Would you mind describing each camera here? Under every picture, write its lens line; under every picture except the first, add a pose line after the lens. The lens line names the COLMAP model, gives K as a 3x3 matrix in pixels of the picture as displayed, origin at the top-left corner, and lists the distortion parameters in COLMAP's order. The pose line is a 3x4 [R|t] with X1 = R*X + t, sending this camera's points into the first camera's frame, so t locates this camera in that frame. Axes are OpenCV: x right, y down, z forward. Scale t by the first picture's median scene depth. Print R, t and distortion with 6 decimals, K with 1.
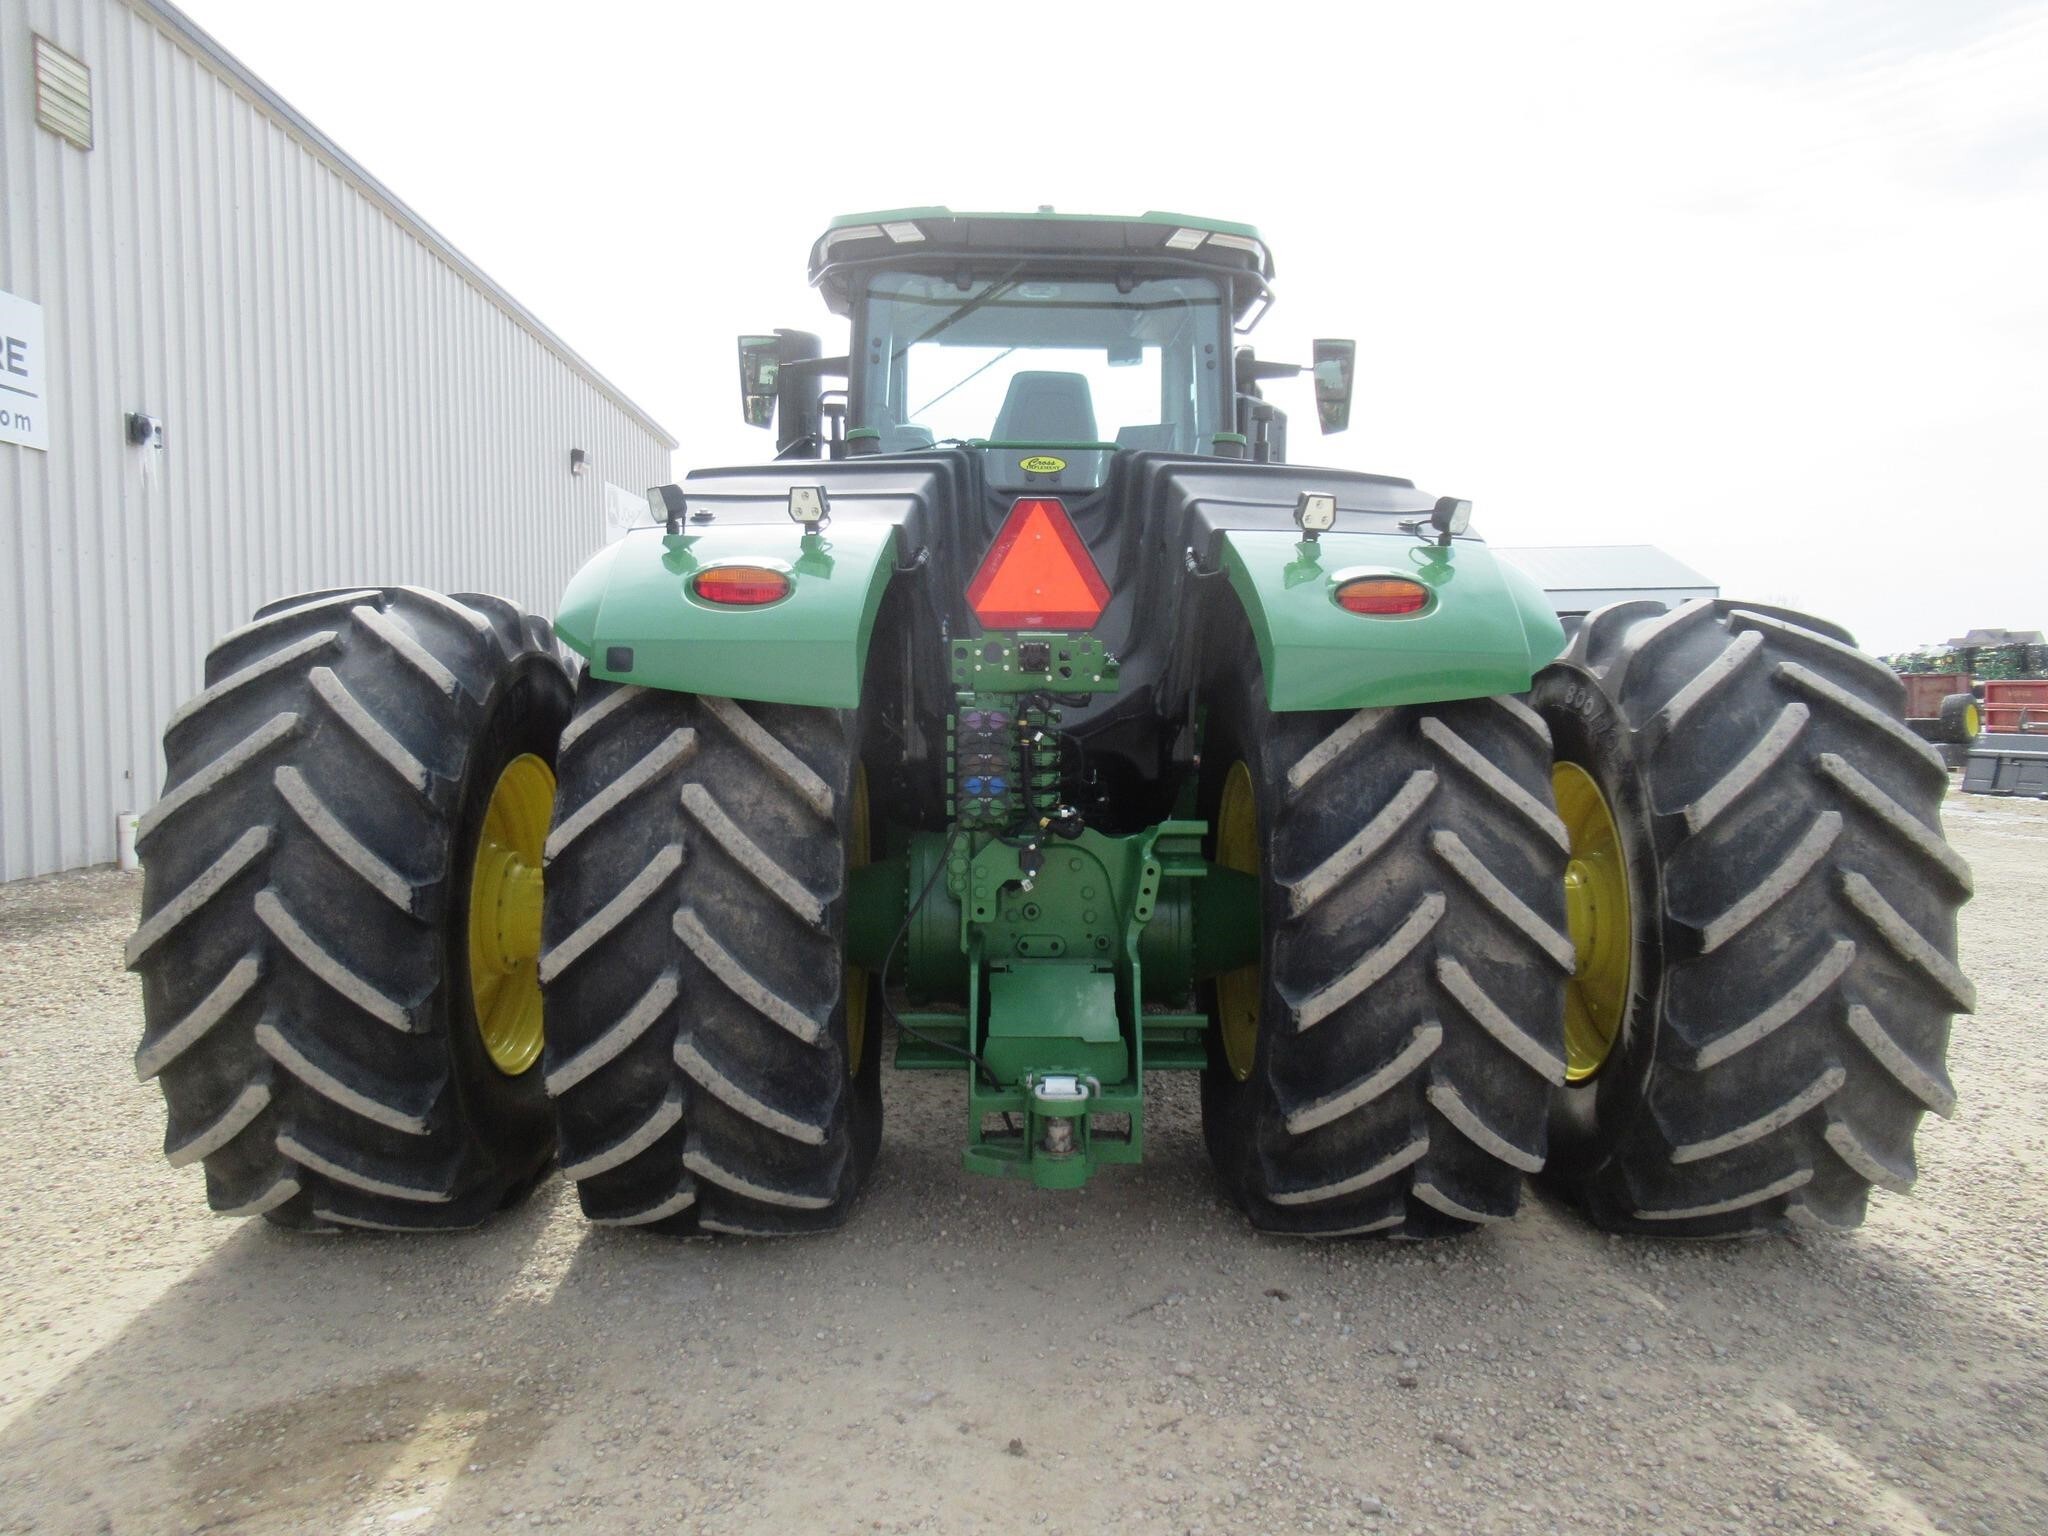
lens RADIAL K [[1532.5, 0, 1018.2], [0, 1532.5, 763.5], [0, 0, 1]] dist [-0.016996, 0.032138]
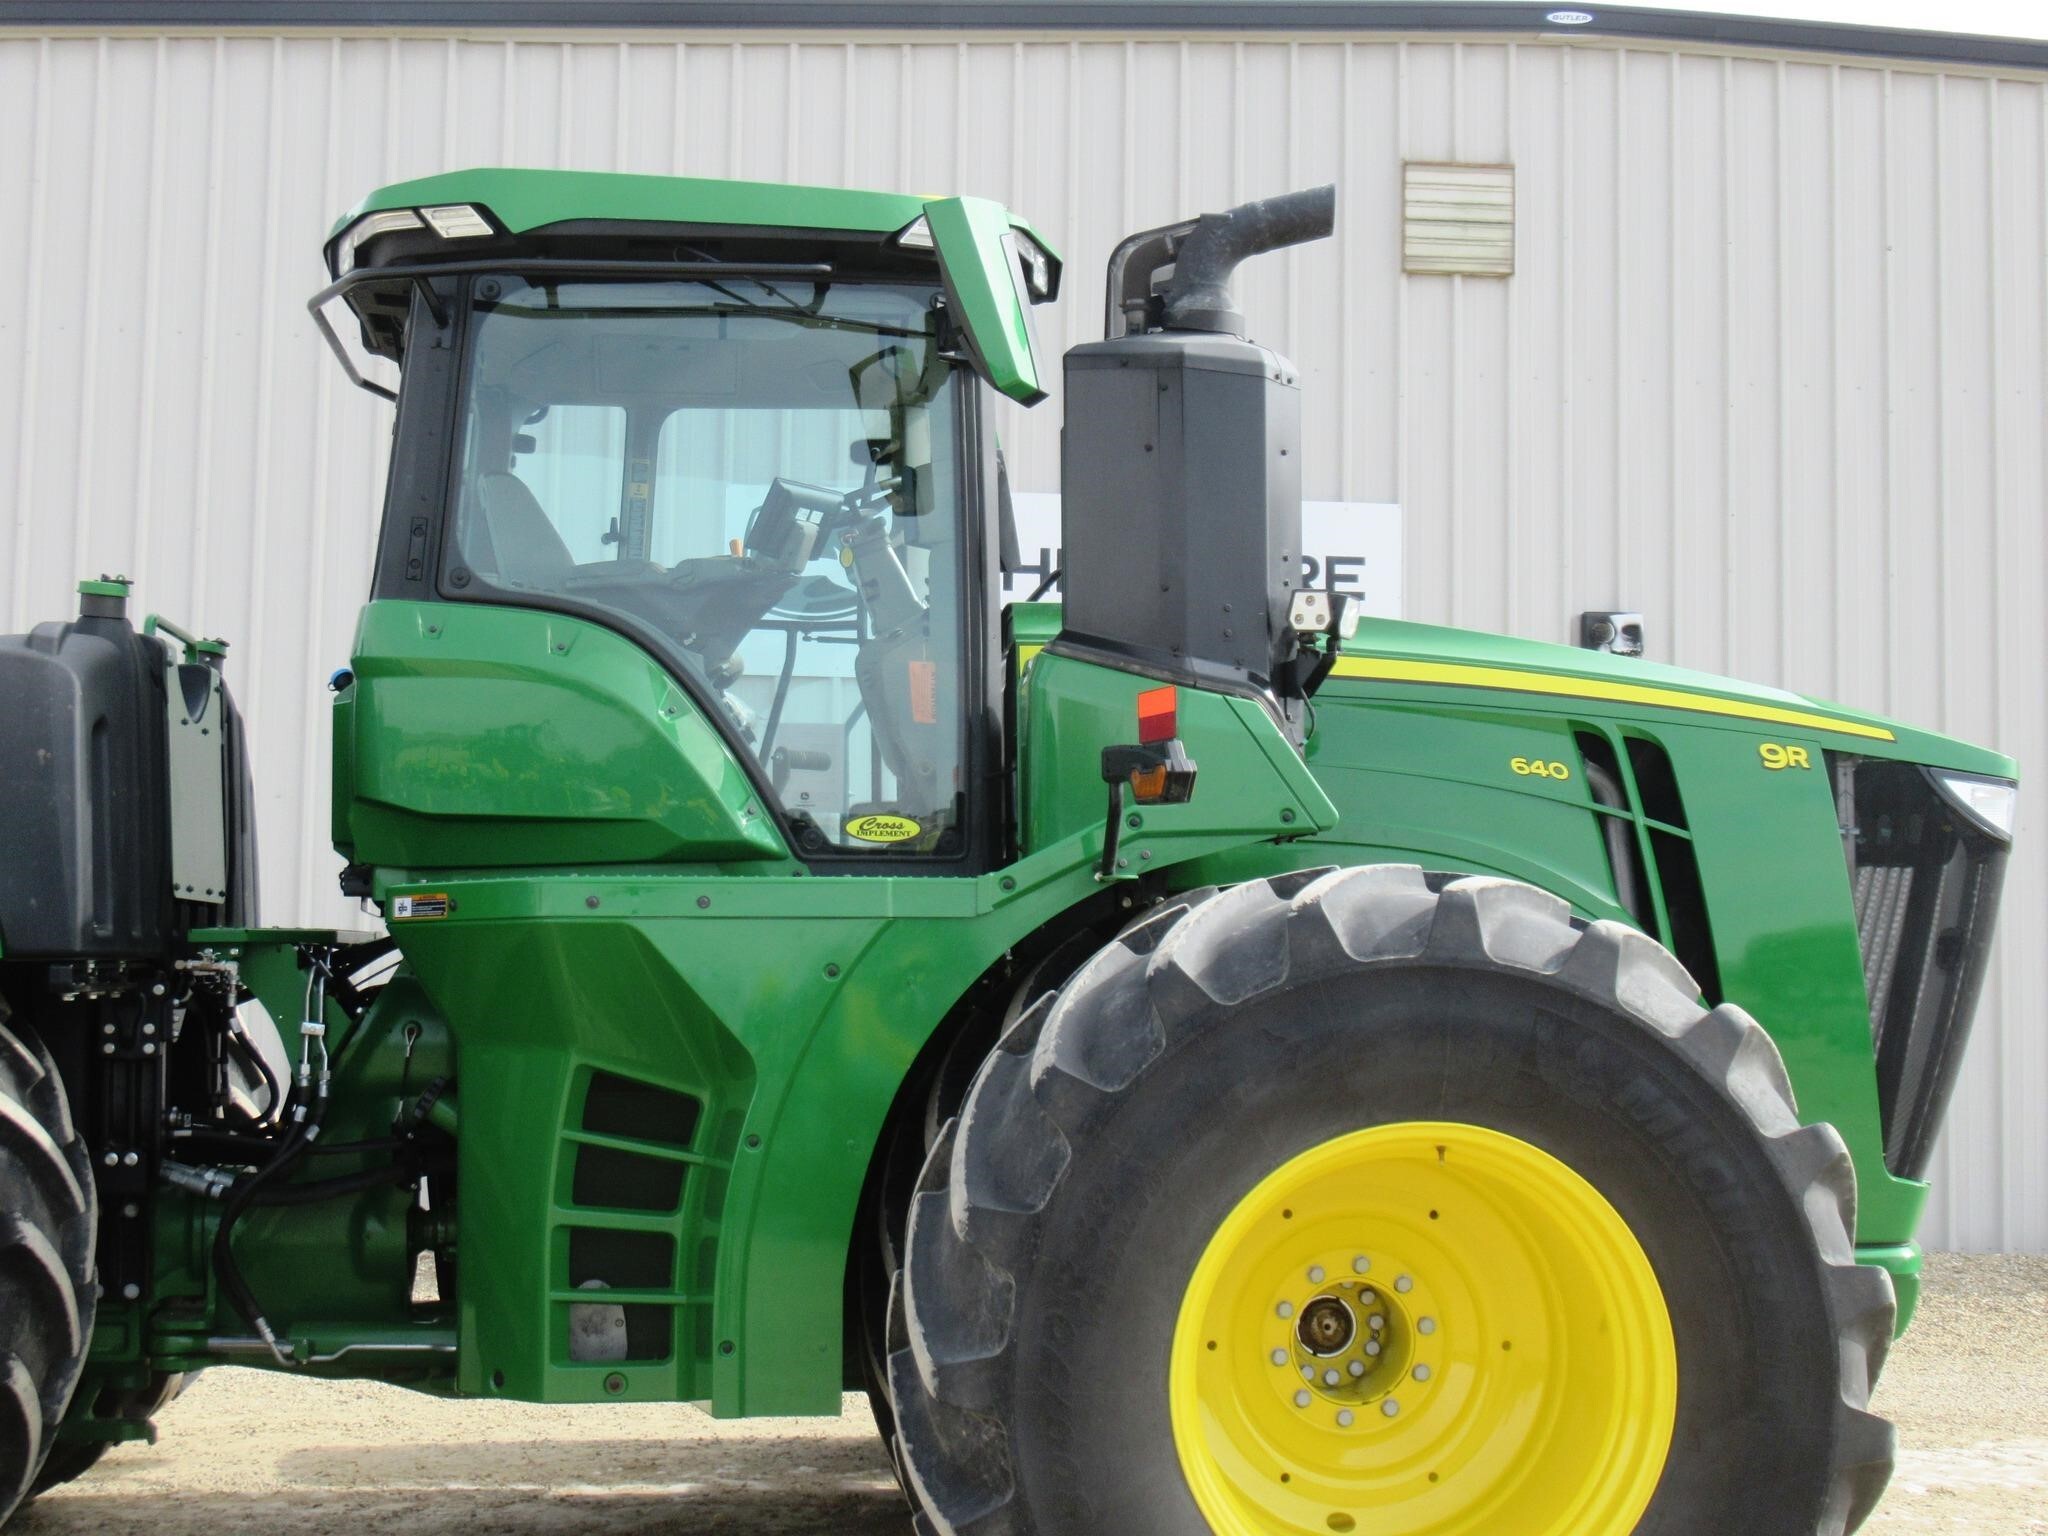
lens RADIAL K [[2814.2, 0, 1017.3], [0, 2814.2, 766.3], [0, 0, 1]] dist [-0.016647, 0.026652]
pose [[0.086916, -0.085250, -0.992561, 0.733147], [-0.058412, 0.994182, -0.090505, -0.029633], [0.994502, 0.065844, 0.081430, 0.707893]]
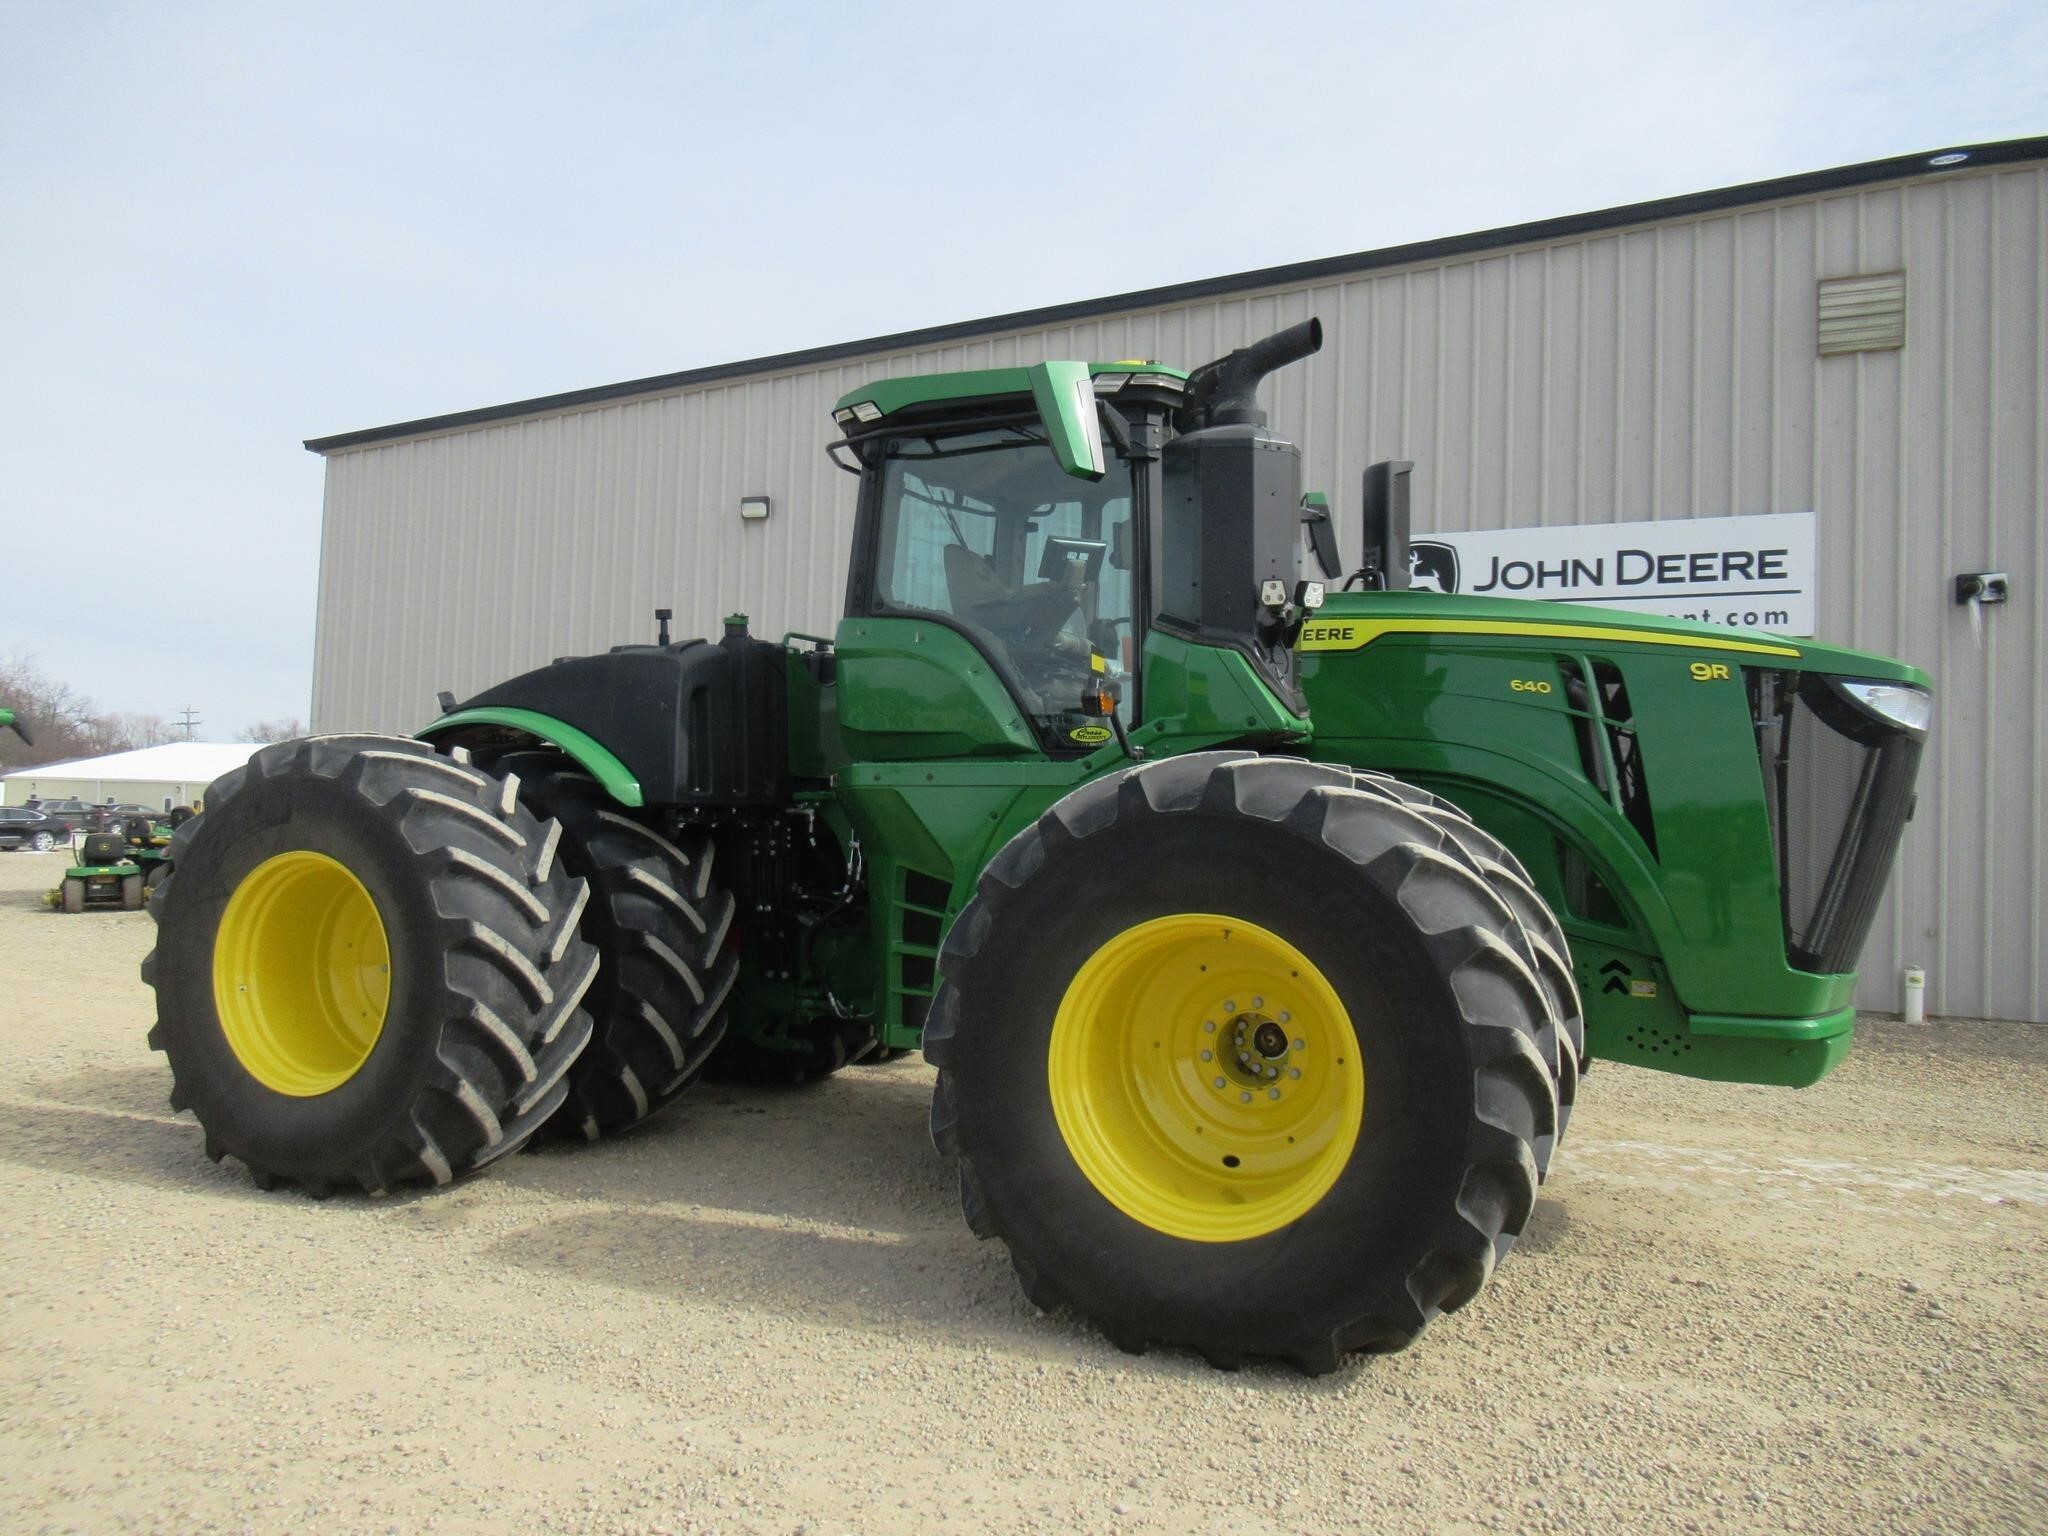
lens RADIAL K [[1532.5, 0, 1018.2], [0, 1532.5, 763.5], [0, 0, 1]] dist [-0.016996, 0.032138]
pose [[-0.431023, -0.047470, -0.901092, 0.645000], [-0.069217, 0.997412, -0.019436, -0.047231], [0.899683, 0.053993, -0.433193, 0.975291]]
